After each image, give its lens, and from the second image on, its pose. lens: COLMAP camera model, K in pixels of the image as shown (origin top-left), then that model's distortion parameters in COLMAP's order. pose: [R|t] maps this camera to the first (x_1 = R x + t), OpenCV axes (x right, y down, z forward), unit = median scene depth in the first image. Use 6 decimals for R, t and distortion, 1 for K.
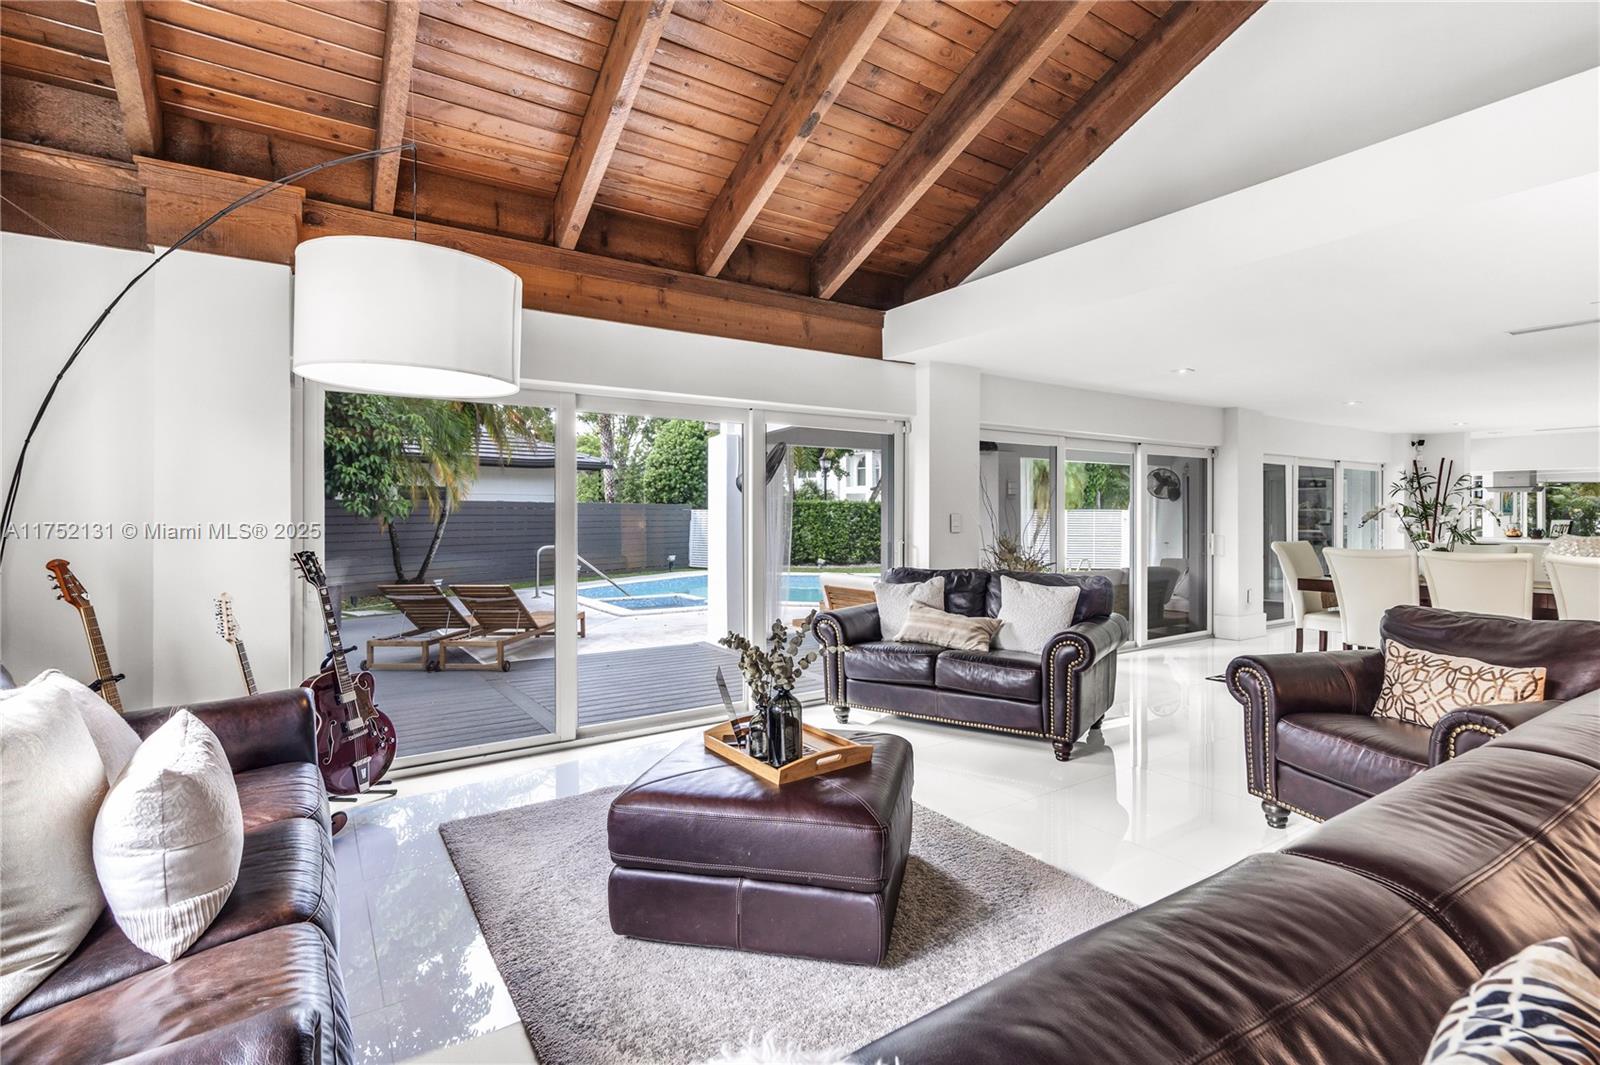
lens RADIAL K [[740.0, 0, 769.0], [0, 740.0, 514.5], [0, 0, 1]] dist [-0.003841, 0.001677]
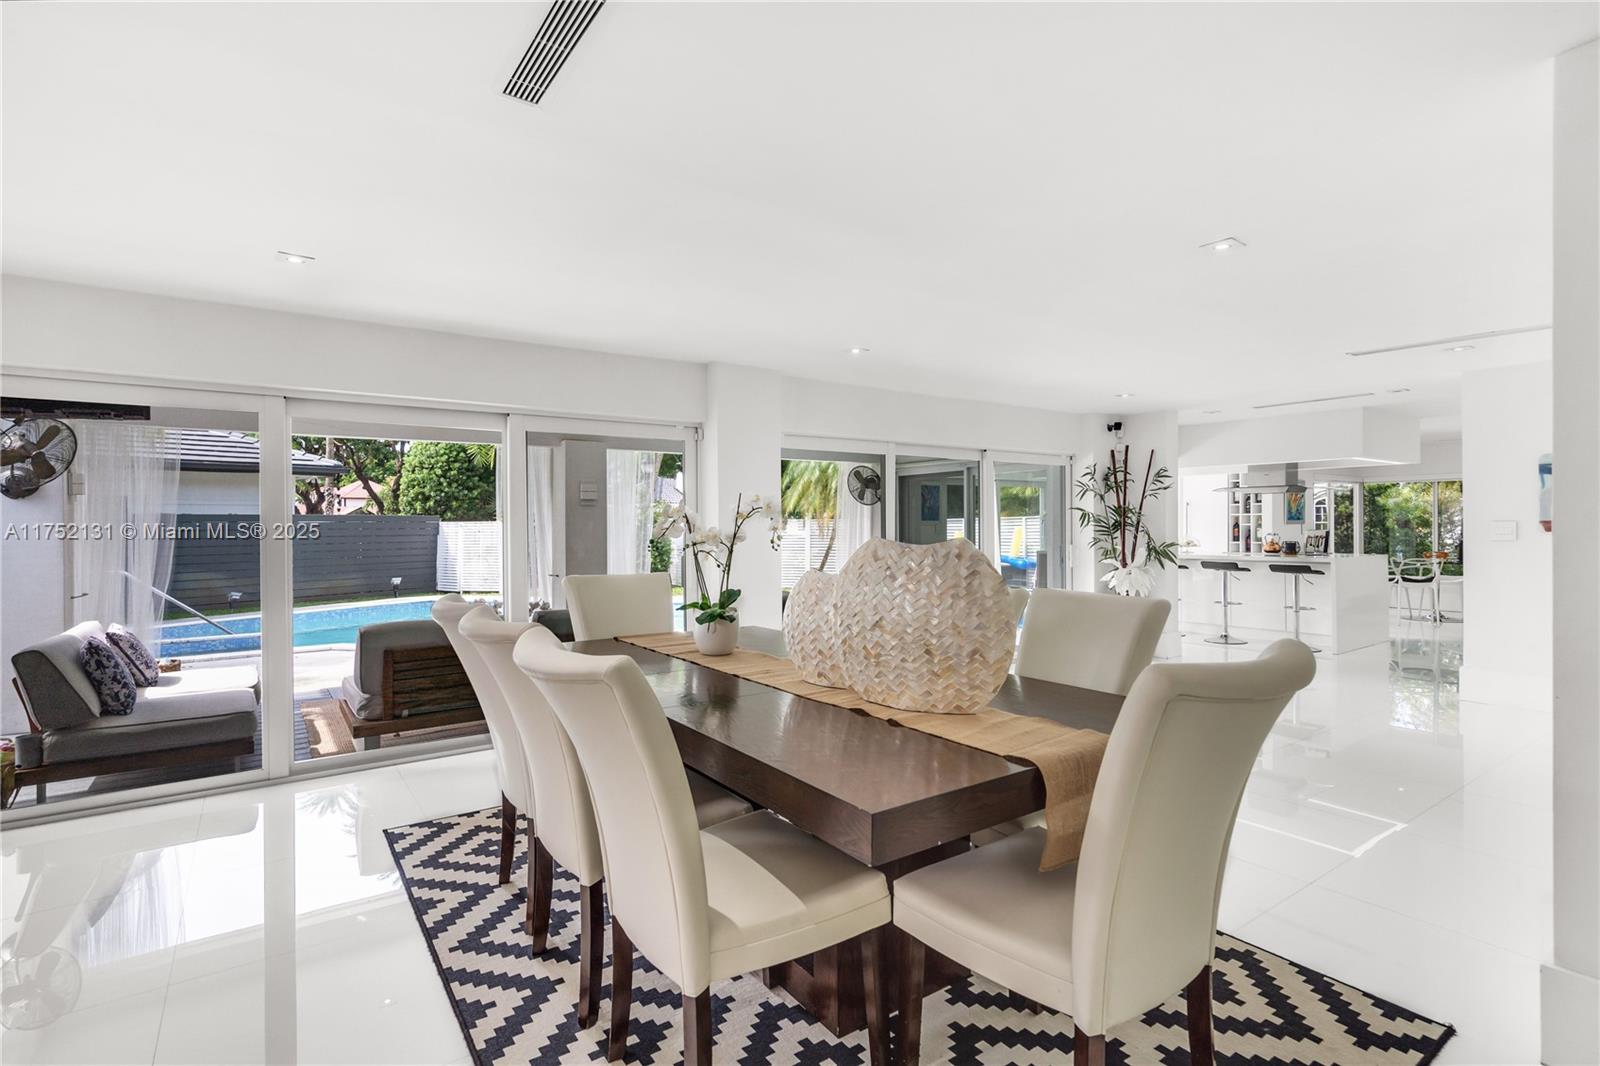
lens RADIAL K [[740.0, 0, 804.1], [0, 740.0, 524.1], [0, 0, 1]] dist [-0.003841, 0.001677]
pose [[0.999031, -0.006226, 0.043581, 1.107530], [0.006257, 0.999980, -0.000576, -0.003852], [-0.043576, 0.000848, 0.999050, 0.581080]]
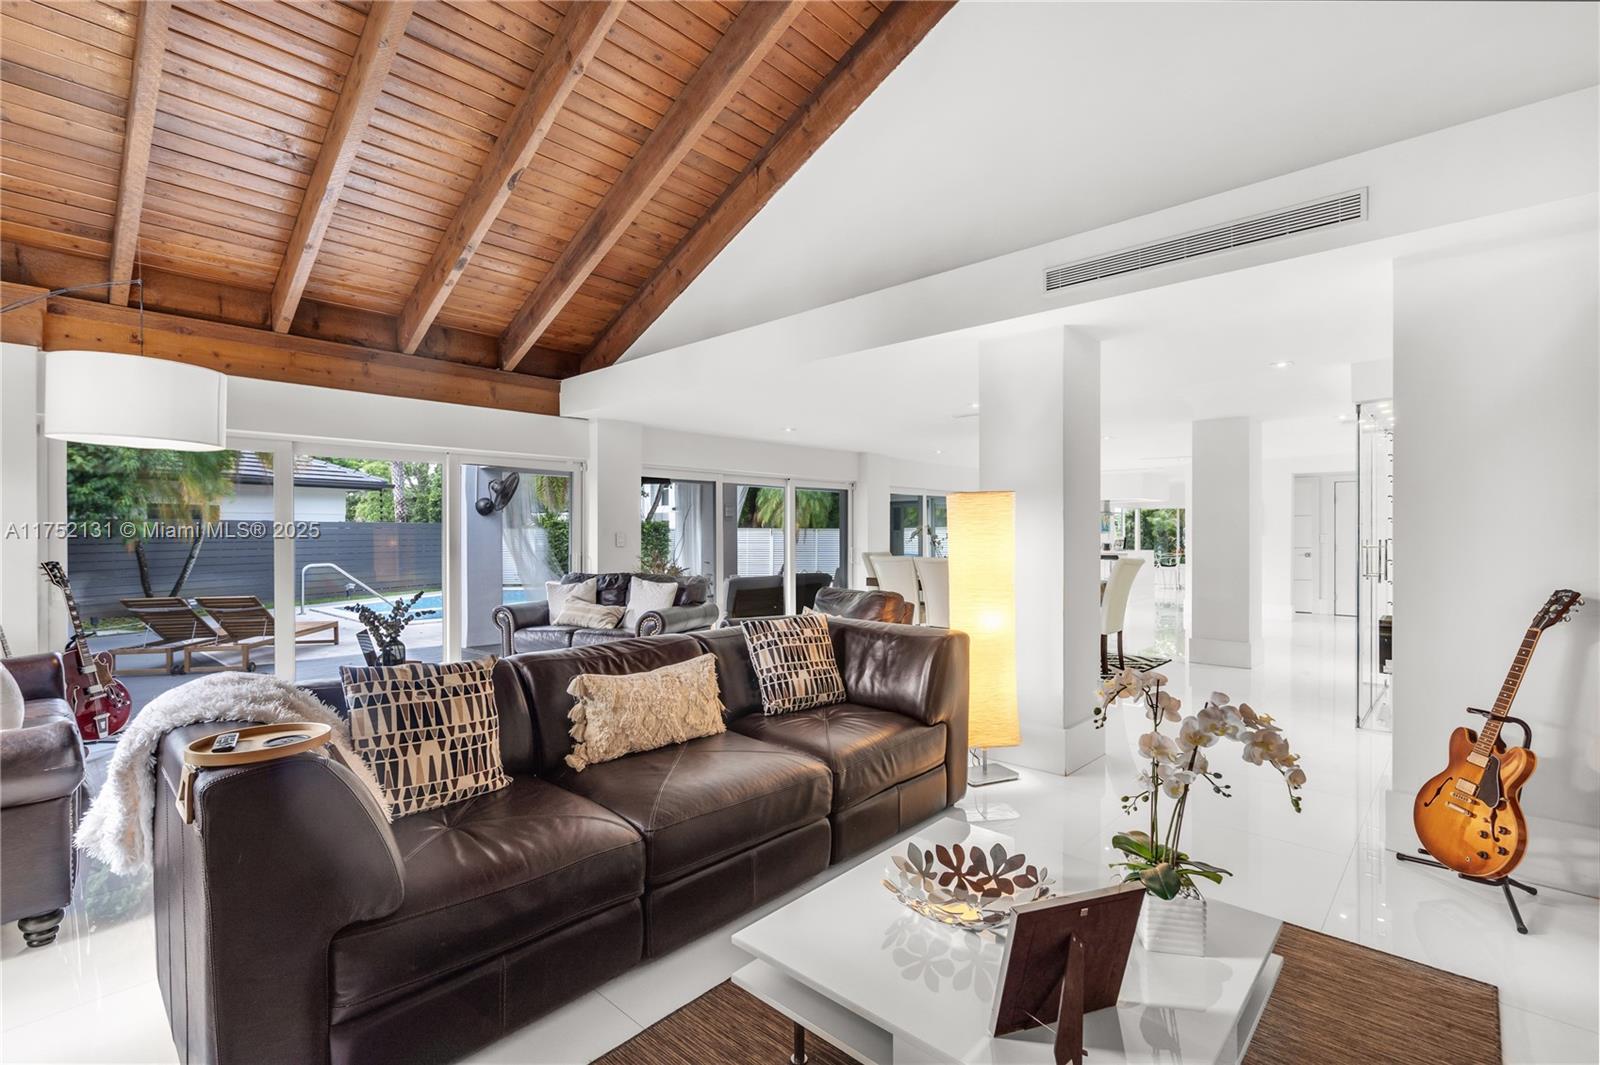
lens RADIAL K [[740.0, 0, 755.3], [0, 740.0, 535.3], [0, 0, 1]] dist [-0.003841, 0.001677]
pose [[0.976162, -0.002468, 0.217028, 0.237784], [0.001918, 0.999994, 0.002744, 0.000957], [-0.217034, -0.002262, 0.976162, -0.423519]]
